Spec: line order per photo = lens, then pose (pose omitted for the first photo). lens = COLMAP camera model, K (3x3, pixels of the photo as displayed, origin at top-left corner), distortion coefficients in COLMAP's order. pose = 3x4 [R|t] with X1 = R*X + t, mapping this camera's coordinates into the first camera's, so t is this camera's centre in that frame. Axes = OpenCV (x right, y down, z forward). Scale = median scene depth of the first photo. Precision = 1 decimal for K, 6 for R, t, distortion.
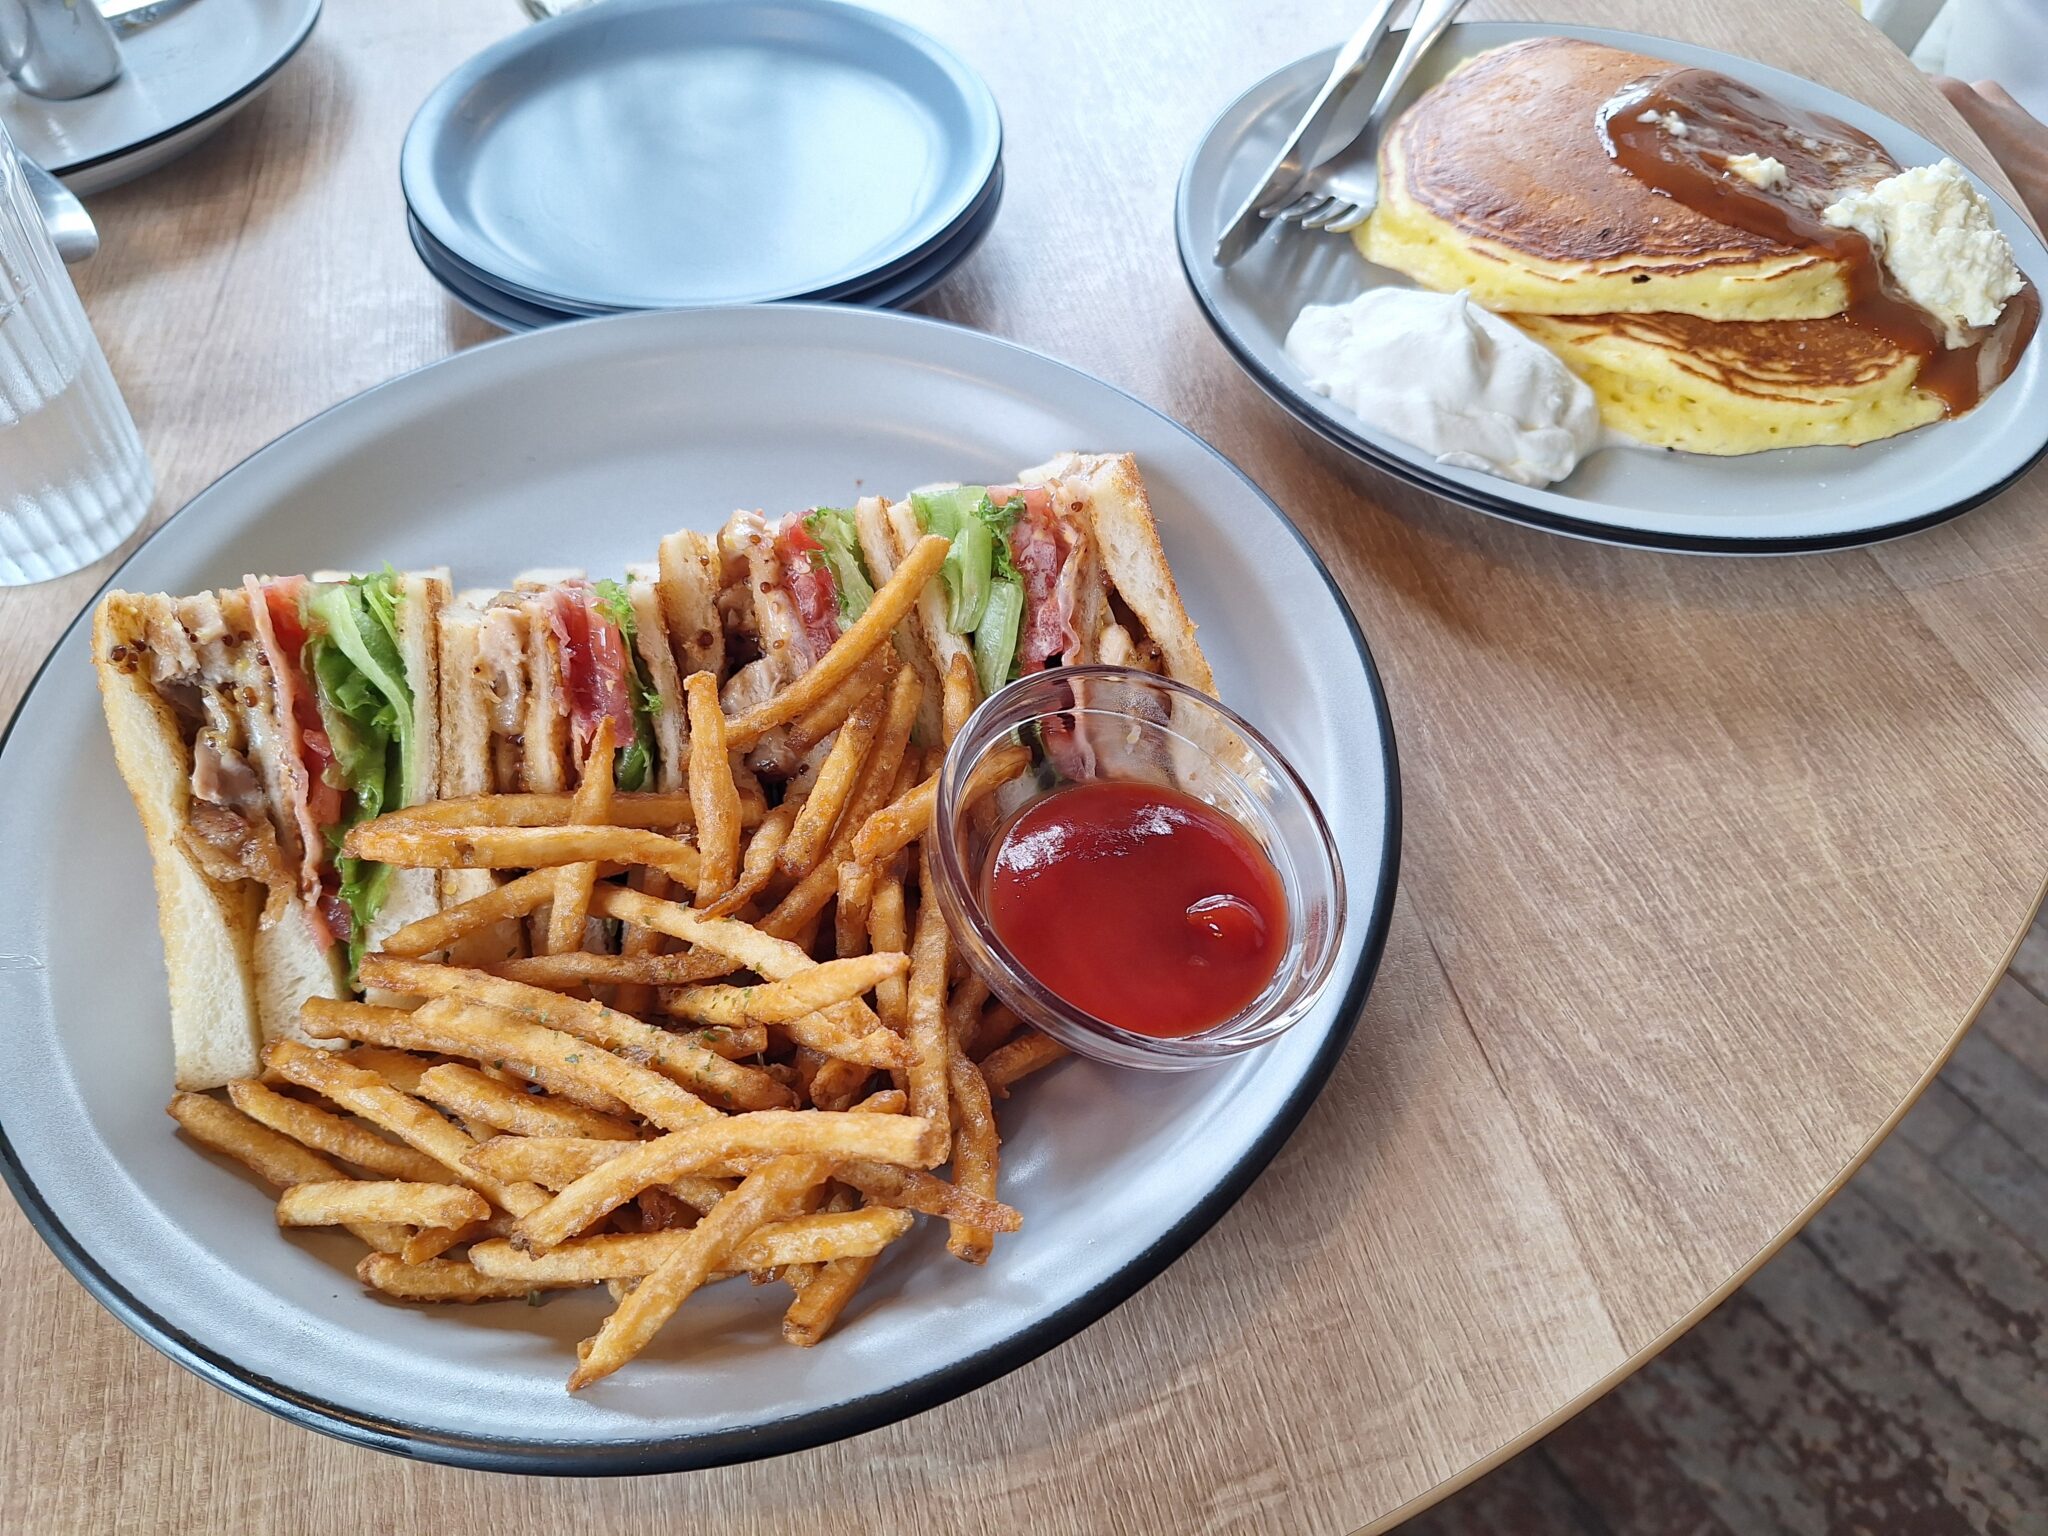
lens RADIAL K [[1431.0, 0, 1024.0], [0, 1431.0, 768.0], [0, 0, 1]] dist [-0.003009, 0.001645]
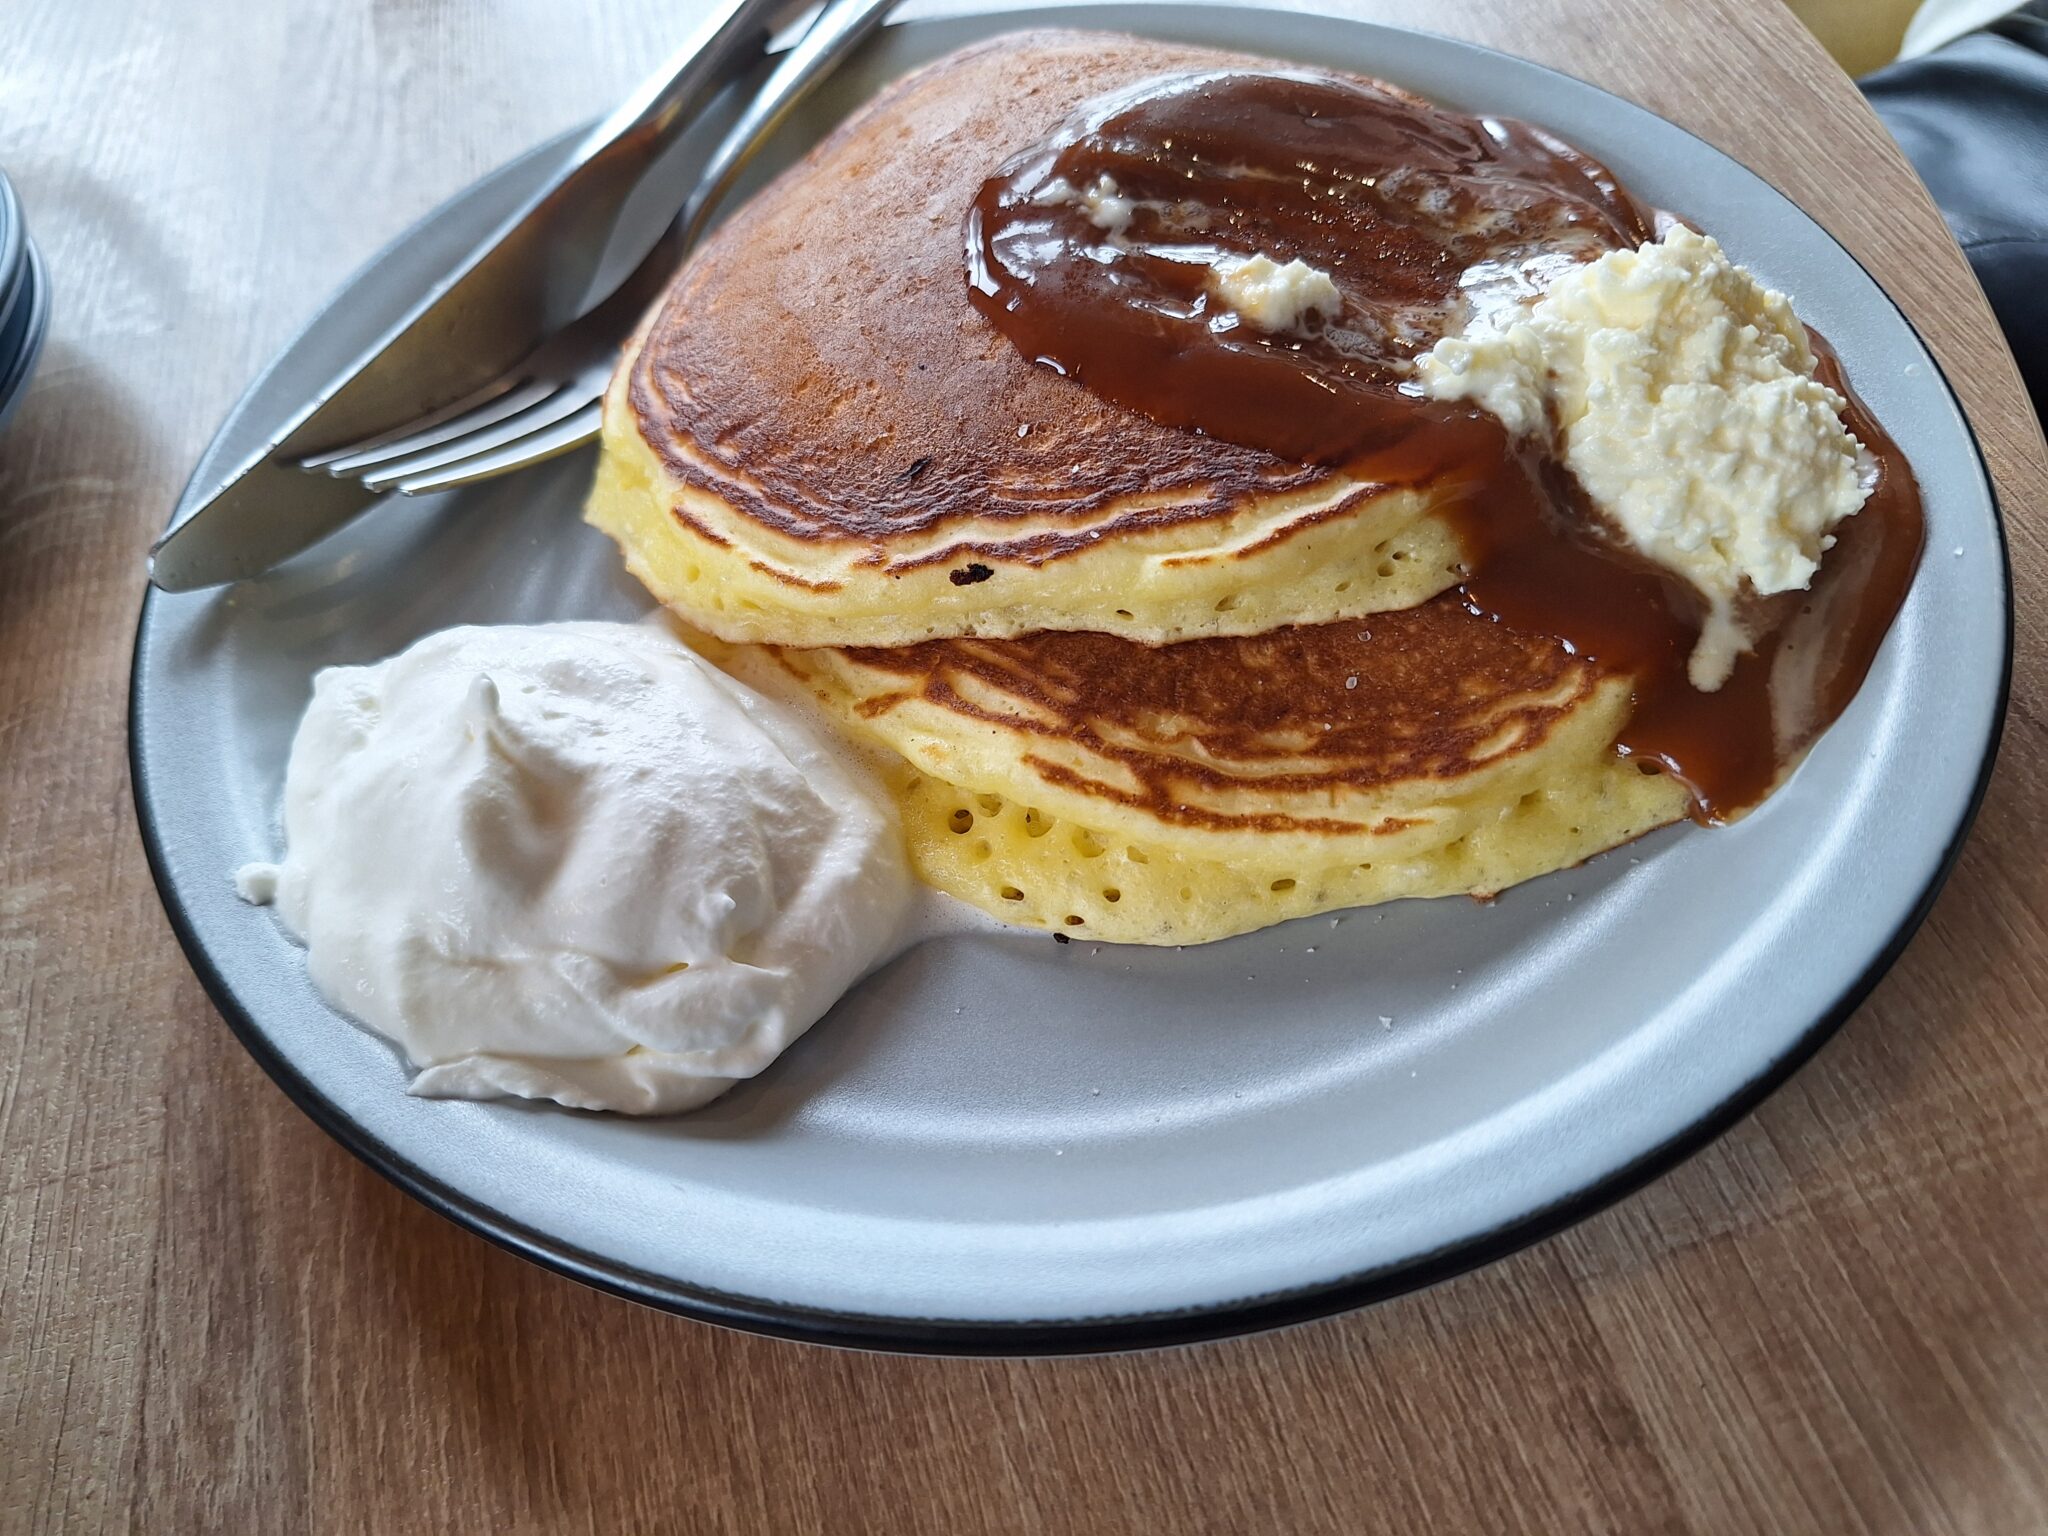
lens RADIAL K [[1410.5, 0, 1024.0], [0, 1410.5, 768.0], [0, 0, 1]] dist [0.114360, -0.198845]
pose [[0.993536, -0.068398, -0.090596, 0.481783], [0.069147, 0.997593, 0.005147, -0.278849], [0.090026, -0.011378, 0.995874, 0.542841]]
